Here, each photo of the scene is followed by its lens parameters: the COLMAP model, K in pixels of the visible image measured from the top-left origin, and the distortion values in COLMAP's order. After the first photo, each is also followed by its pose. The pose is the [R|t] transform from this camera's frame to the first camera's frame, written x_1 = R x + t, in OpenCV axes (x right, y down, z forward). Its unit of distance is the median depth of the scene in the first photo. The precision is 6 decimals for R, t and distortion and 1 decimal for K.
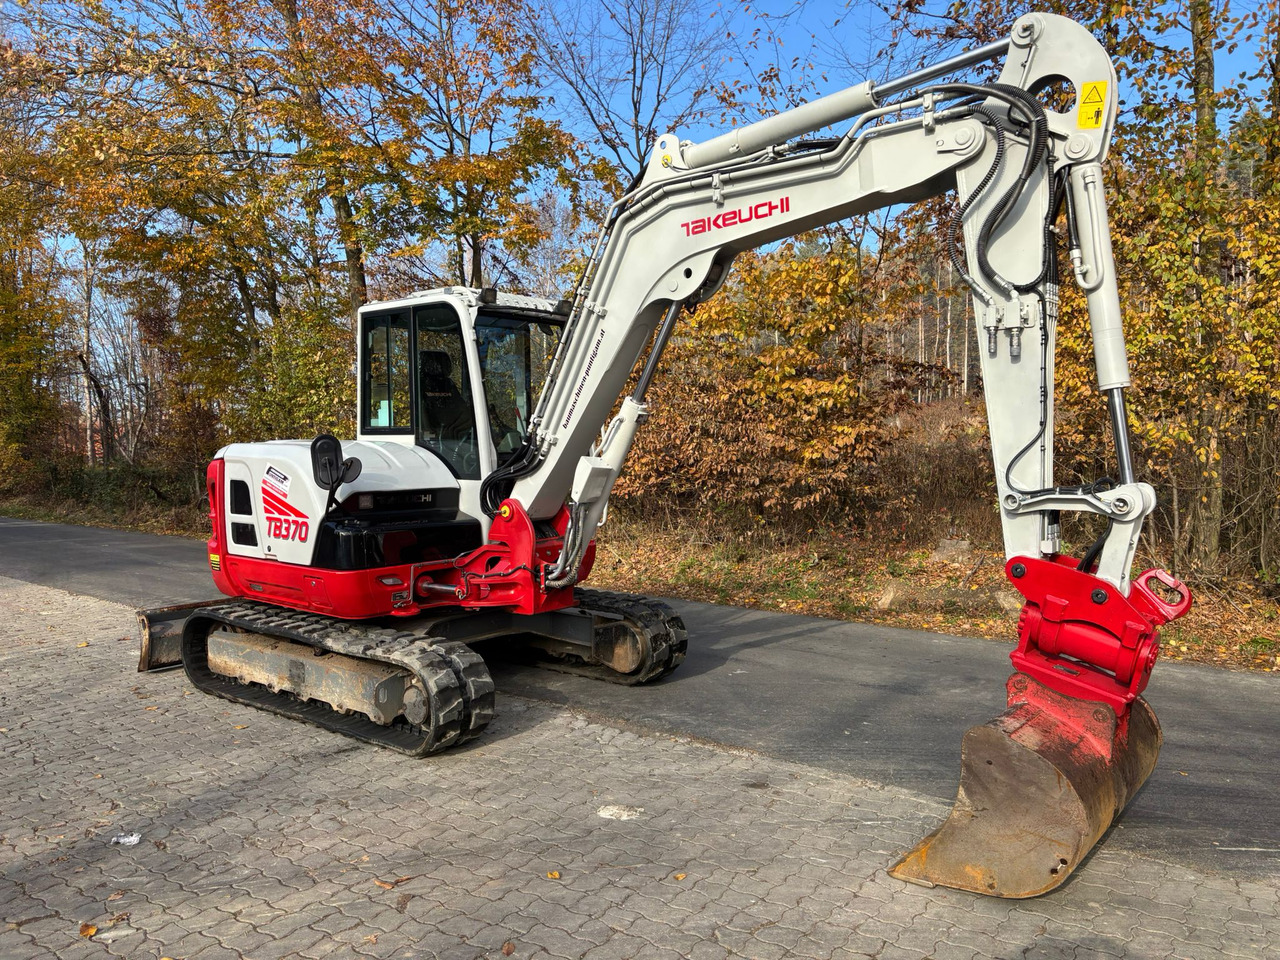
lens RADIAL K [[940.8, 0, 640.0], [0, 940.8, 480.0], [0, 0, 1]] dist [0.008661, -0.000671]
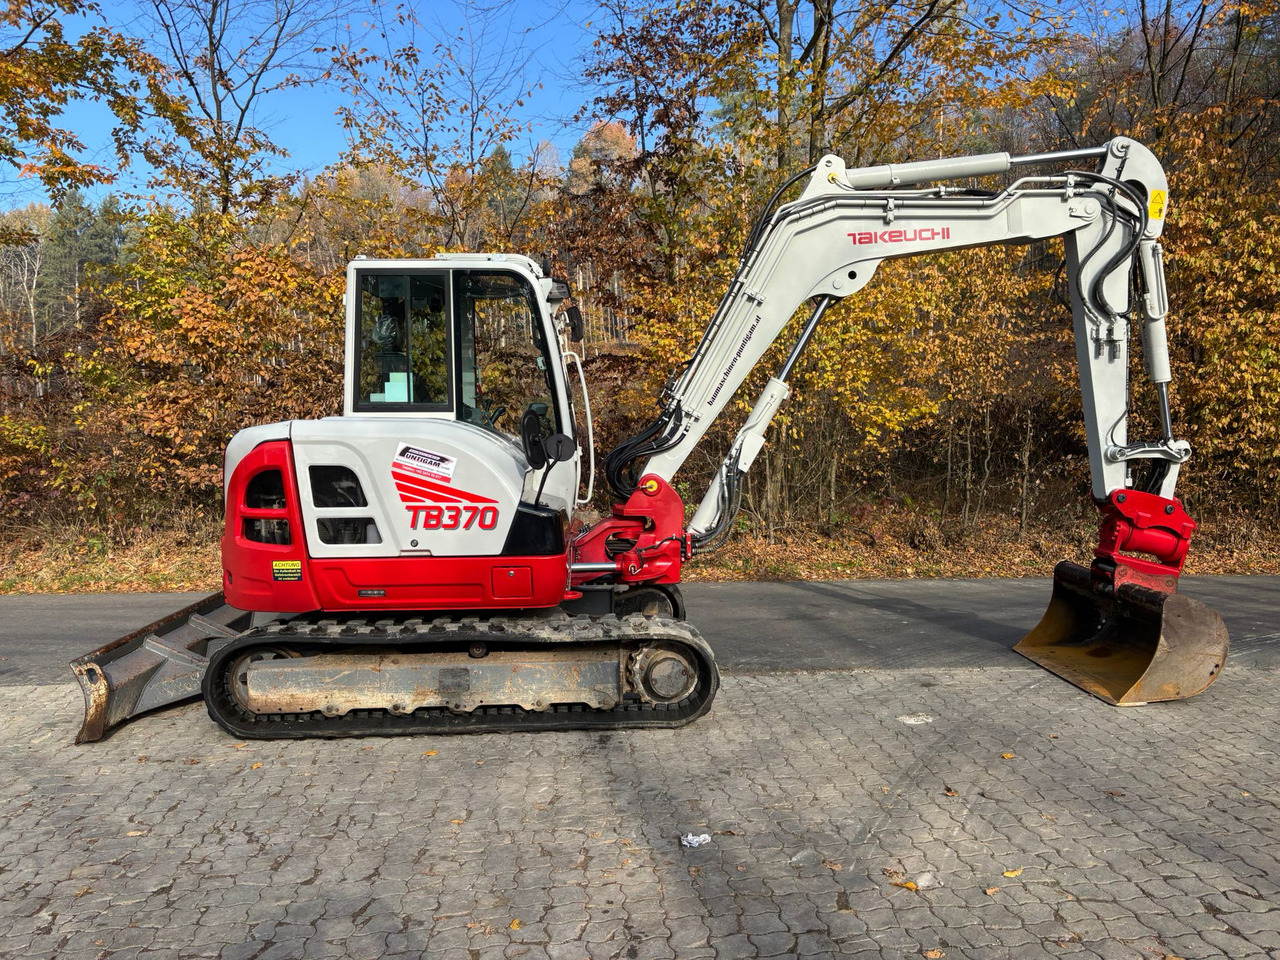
lens RADIAL K [[940.8, 0, 640.0], [0, 940.8, 480.0], [0, 0, 1]] dist [0.008661, -0.000671]
pose [[0.761349, -0.039508, 0.647138, -0.928303], [0.032647, 0.999212, 0.022594, 0.003994], [-0.647520, 0.003926, 0.762038, 0.260450]]
